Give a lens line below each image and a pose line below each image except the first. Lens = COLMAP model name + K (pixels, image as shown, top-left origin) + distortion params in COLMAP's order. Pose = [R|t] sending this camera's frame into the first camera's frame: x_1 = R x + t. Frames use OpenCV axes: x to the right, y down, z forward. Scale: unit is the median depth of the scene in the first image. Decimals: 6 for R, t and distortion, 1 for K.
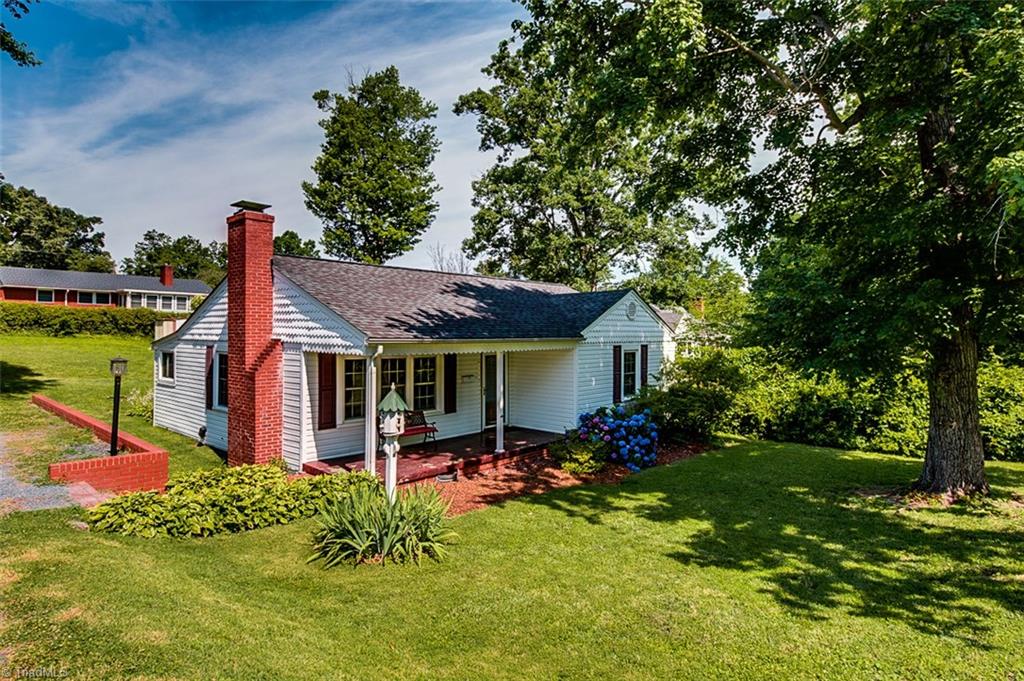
lens RADIAL K [[554.4, 0, 511.6], [0, 554.4, 338.4], [0, 0, 1]] dist [-0.015944, -0.000251]
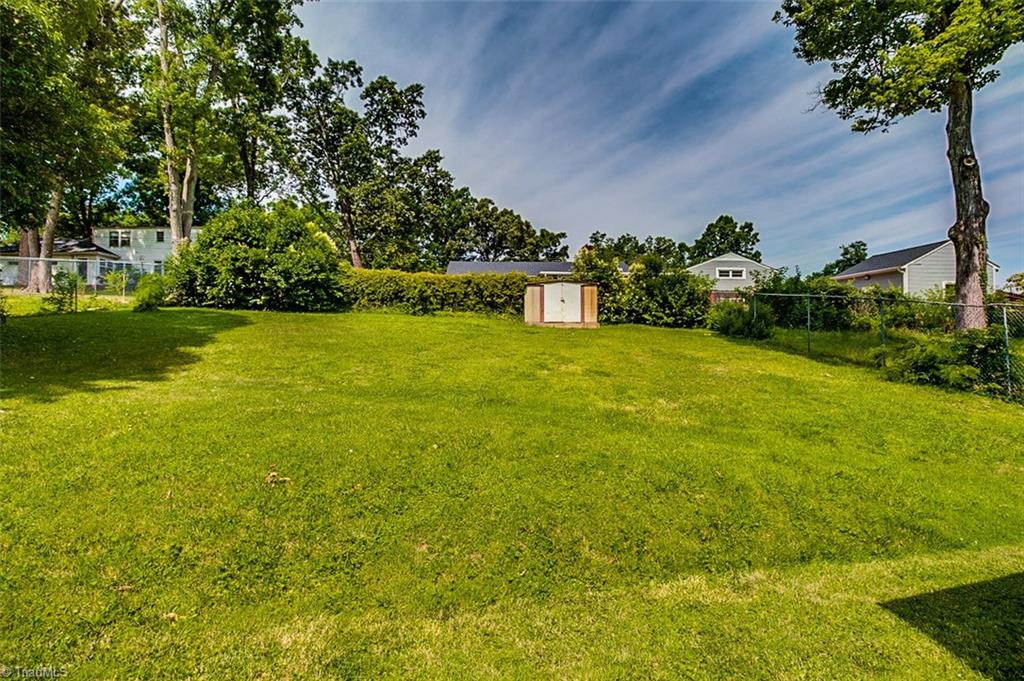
lens RADIAL K [[489.5, 0, 549.1], [0, 489.5, 335.5], [0, 0, 1]] dist [-0.006157, -0.005264]
pose [[0.748508, -0.002250, -0.663122, -0.259662], [-0.003722, 0.999964, -0.007595, 0.031248], [0.663115, 0.008154, 0.748473, 0.642362]]
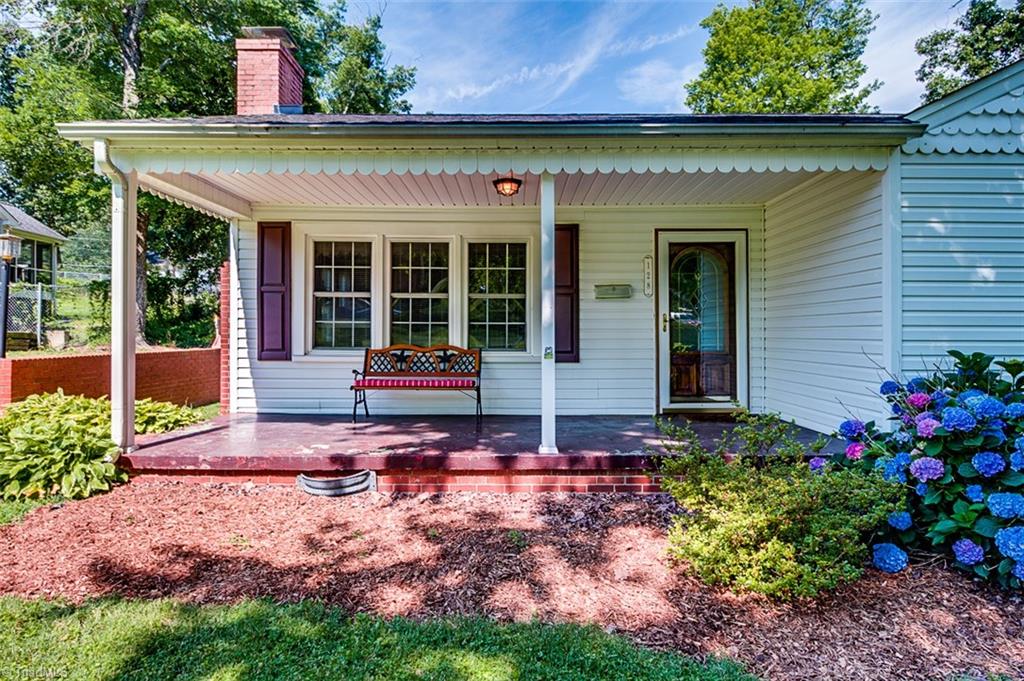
lens RADIAL K [[553.8, 0, 509.7], [0, 553.8, 337.3], [0, 0, 1]] dist [-0.002254, -0.005197]
pose [[0.666771, -0.000024, -0.745262, 0.084252], [-0.002228, 0.999995, -0.002025, 0.046155], [0.745259, 0.003011, 0.666768, 0.262310]]
